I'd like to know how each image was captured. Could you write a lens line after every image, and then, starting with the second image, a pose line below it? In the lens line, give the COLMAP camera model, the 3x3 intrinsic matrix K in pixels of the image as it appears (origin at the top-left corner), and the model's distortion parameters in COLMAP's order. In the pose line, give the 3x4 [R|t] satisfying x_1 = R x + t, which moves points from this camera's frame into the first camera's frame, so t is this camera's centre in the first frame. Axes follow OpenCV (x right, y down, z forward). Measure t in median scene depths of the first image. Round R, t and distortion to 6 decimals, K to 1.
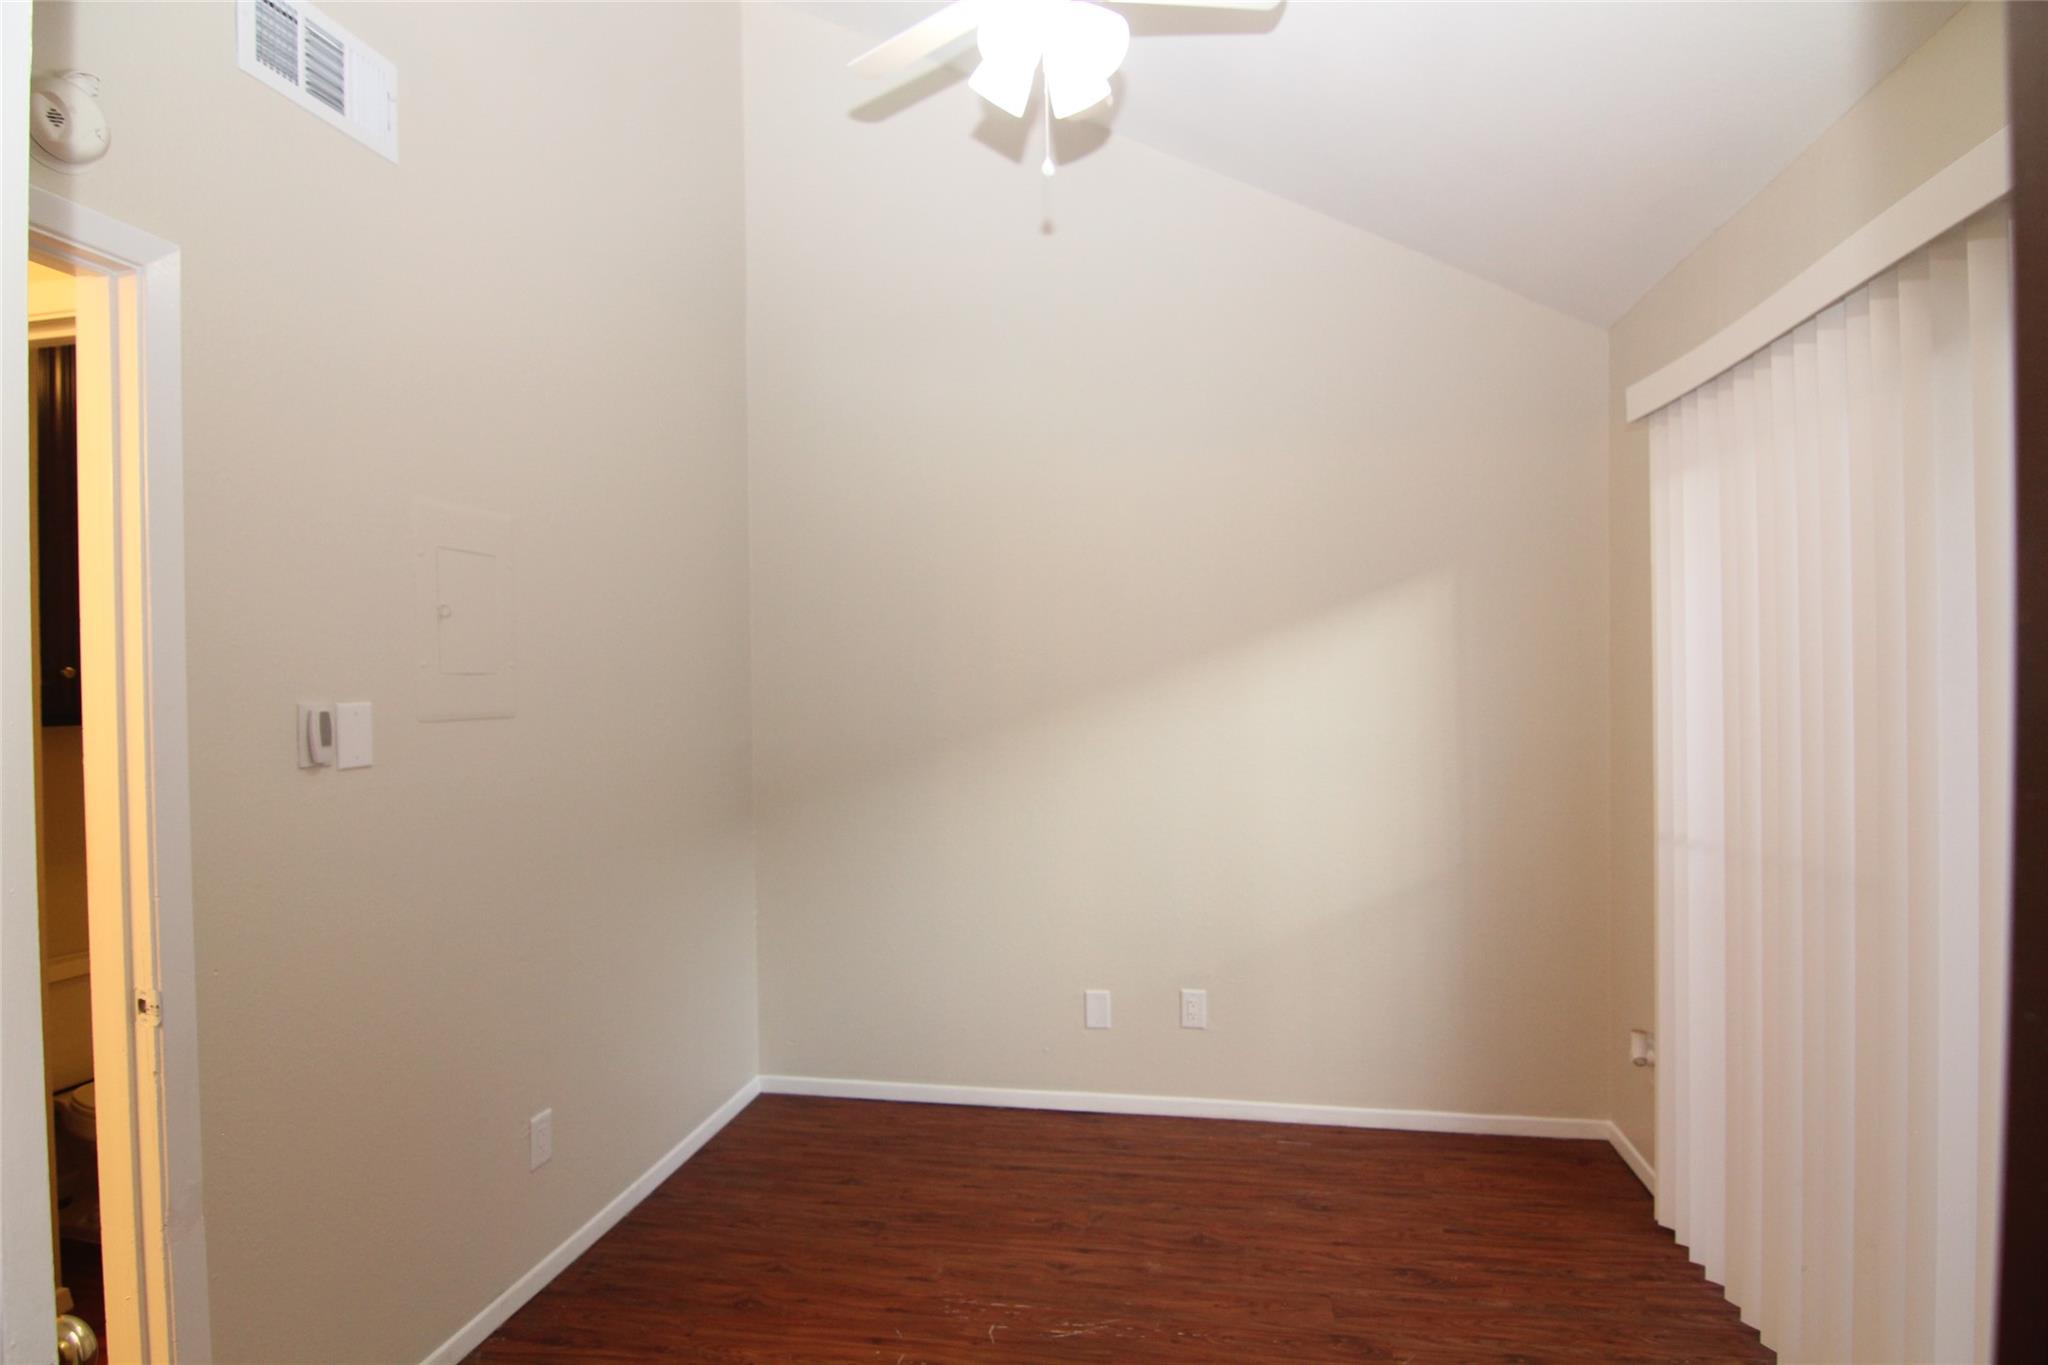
lens RADIAL K [[1037.6, 0, 1035.3], [0, 1037.6, 695.7], [0, 0, 1]] dist [-0.003456, -0.012478]
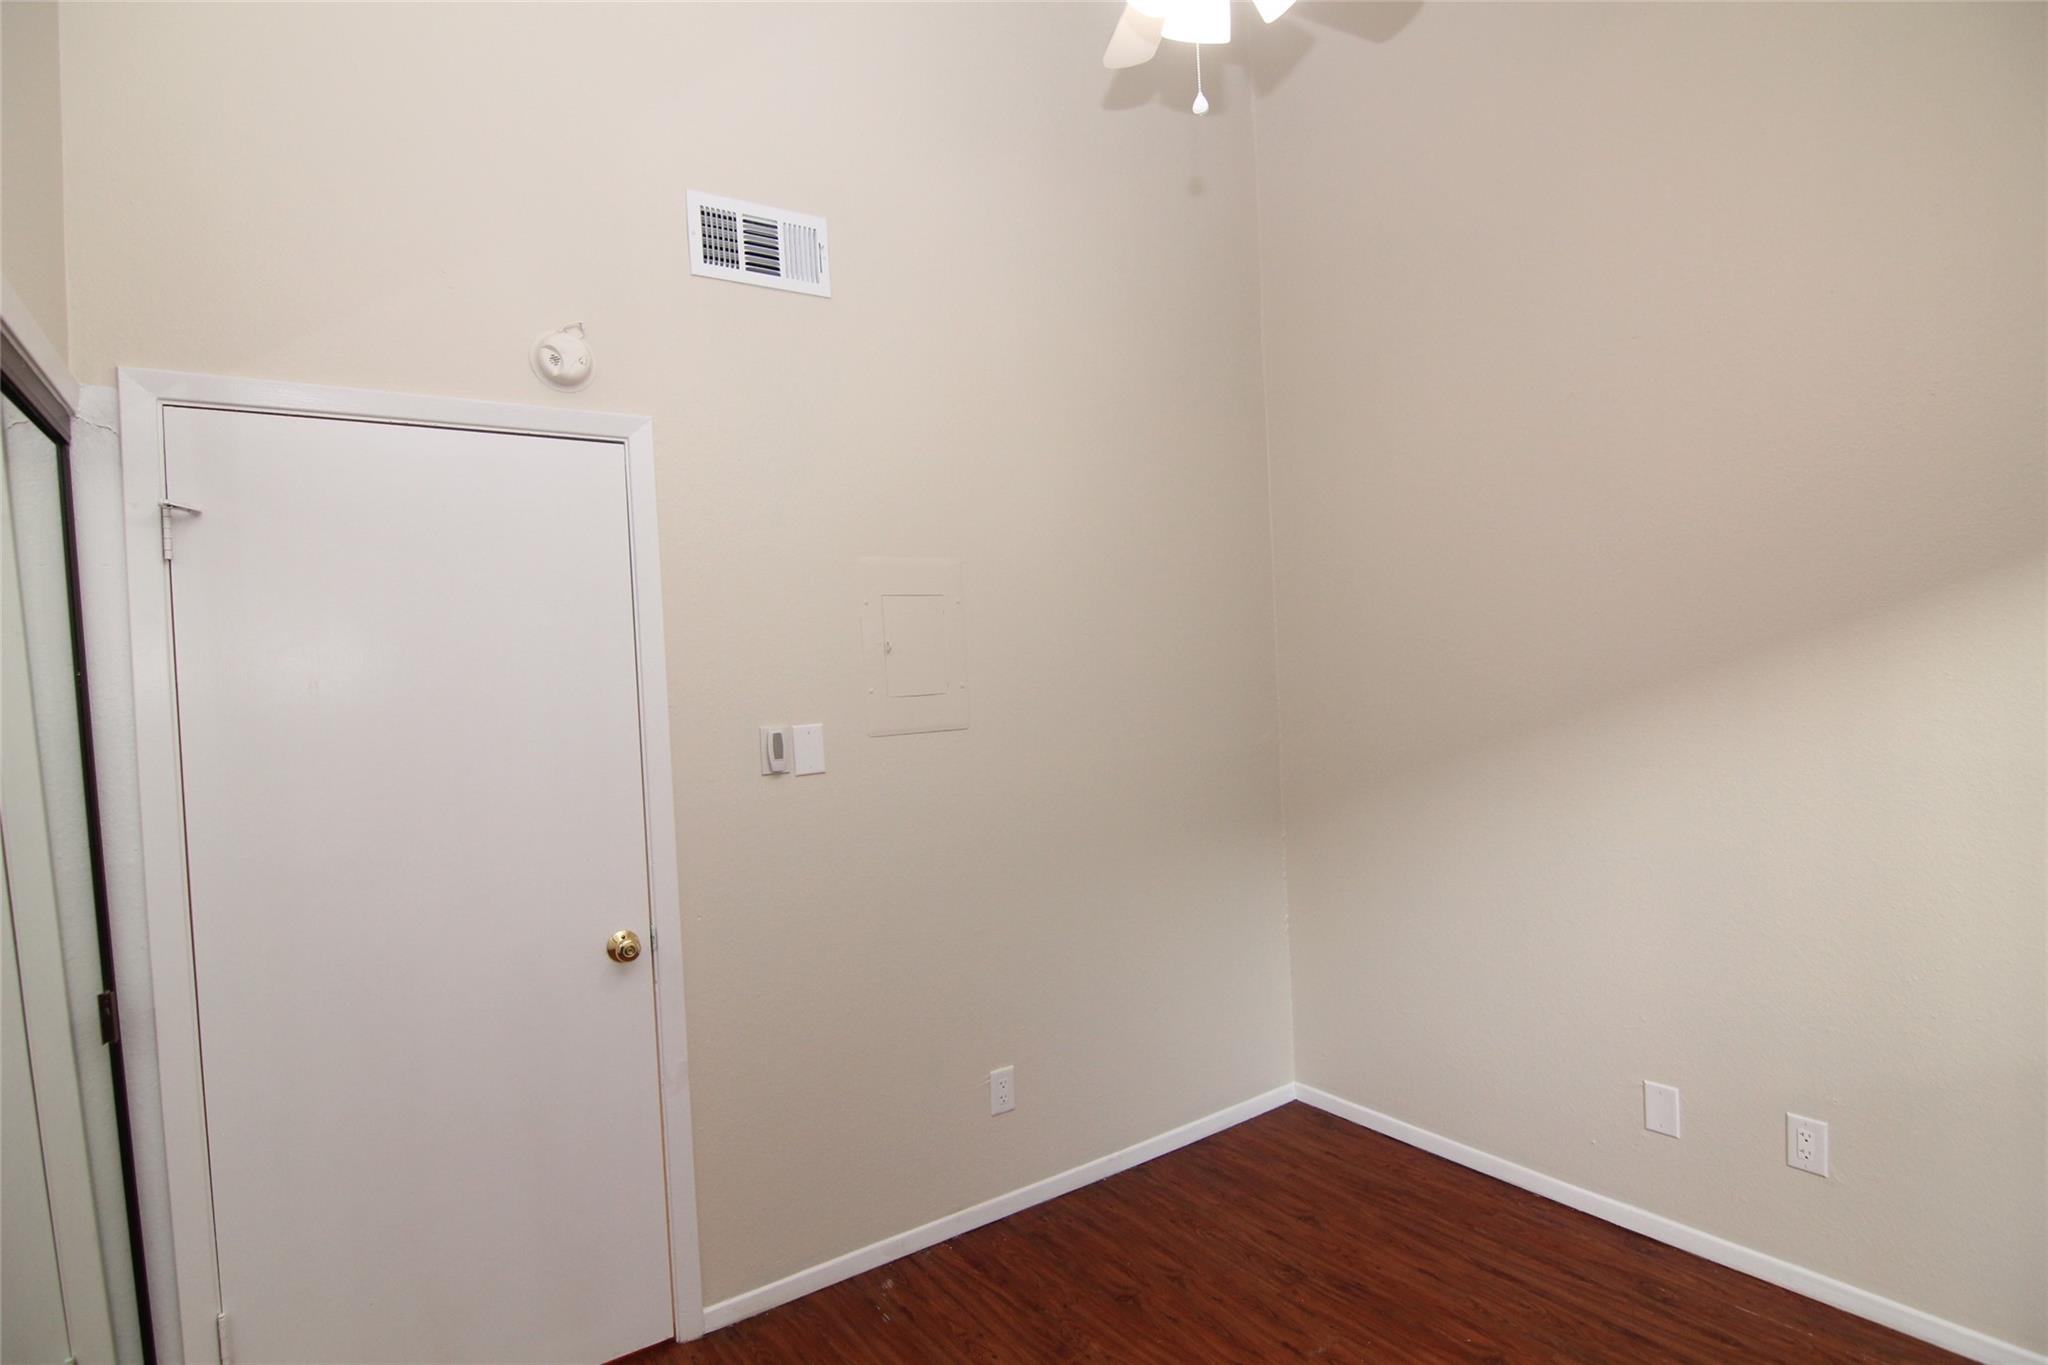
lens RADIAL K [[1037.6, 0, 1035.3], [0, 1037.6, 695.7], [0, 0, 1]] dist [-0.003456, -0.012478]
pose [[0.704952, -0.008020, -0.709210, 0.335884], [0.030933, 0.999332, 0.019447, -0.032580], [0.708580, -0.035647, 0.704729, 0.193907]]
